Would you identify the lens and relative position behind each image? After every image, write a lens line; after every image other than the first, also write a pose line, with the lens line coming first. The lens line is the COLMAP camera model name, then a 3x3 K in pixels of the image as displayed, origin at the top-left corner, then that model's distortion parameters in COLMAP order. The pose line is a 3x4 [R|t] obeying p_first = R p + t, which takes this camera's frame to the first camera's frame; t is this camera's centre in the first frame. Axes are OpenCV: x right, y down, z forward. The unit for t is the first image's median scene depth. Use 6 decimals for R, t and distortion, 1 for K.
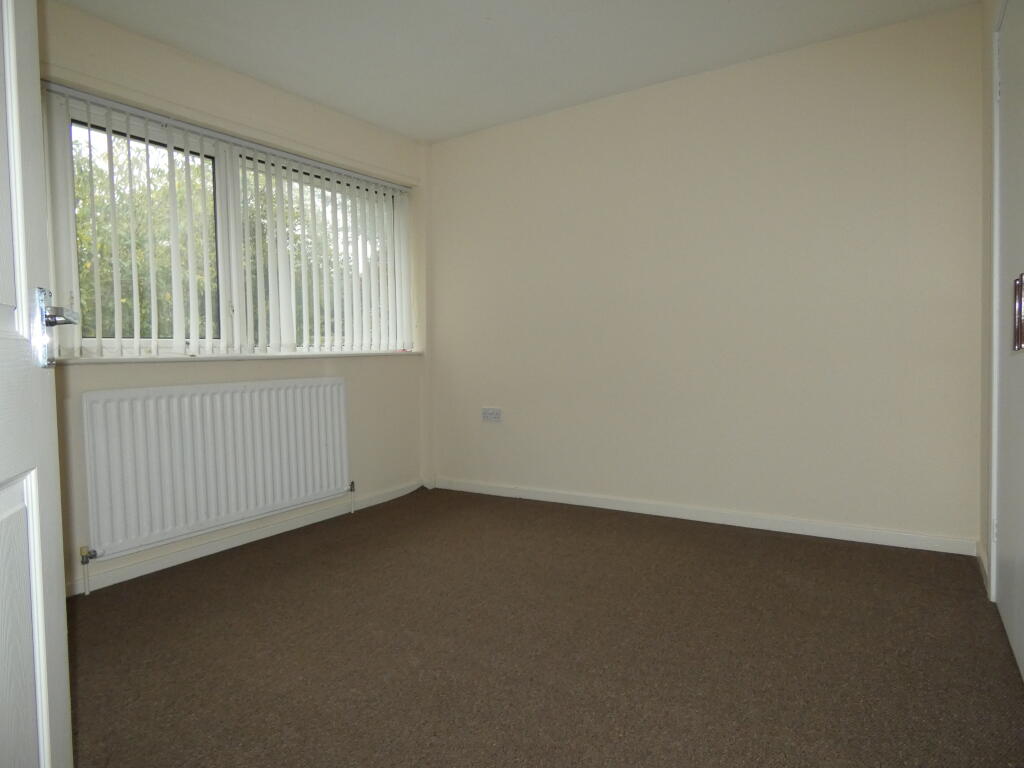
lens RADIAL K [[615.9, 0, 517.0], [0, 615.9, 381.8], [0, 0, 1]] dist [0.001261, -0.015160]
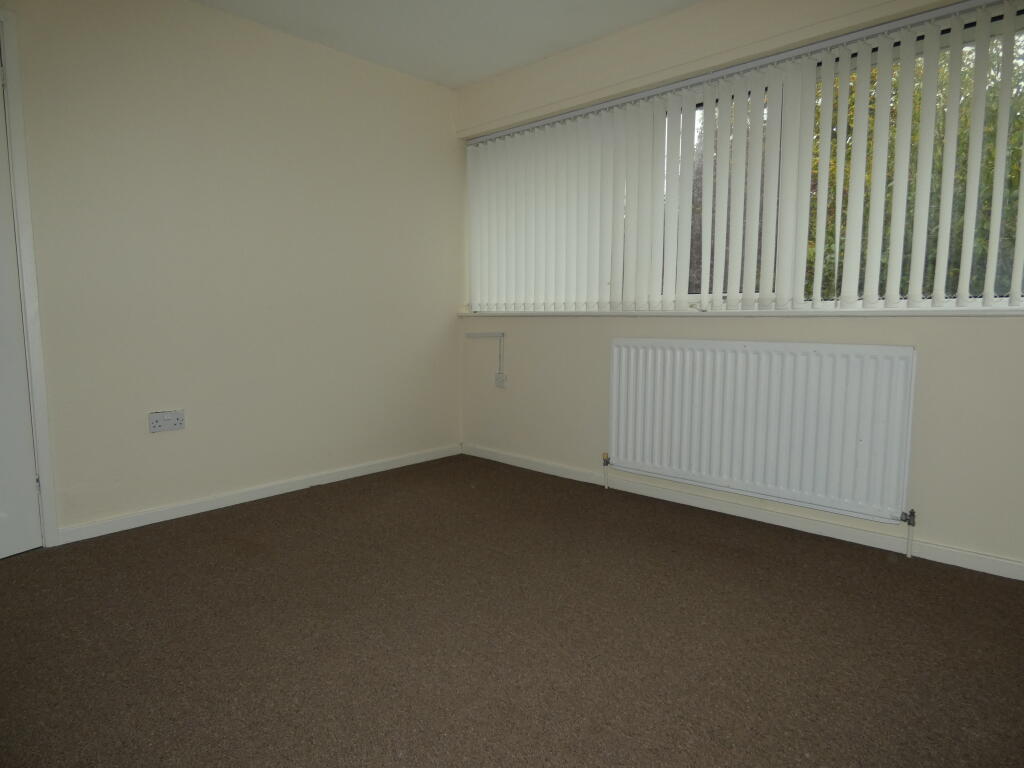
lens RADIAL K [[623.3, 0, 512.0], [0, 623.3, 384.0], [0, 0, 1]] dist [0.003595, -0.023178]
pose [[-0.168908, 0.132806, -0.976644, 0.474004], [-0.045935, 0.988743, 0.142395, -0.047978], [0.984561, 0.068914, -0.160907, 0.762010]]
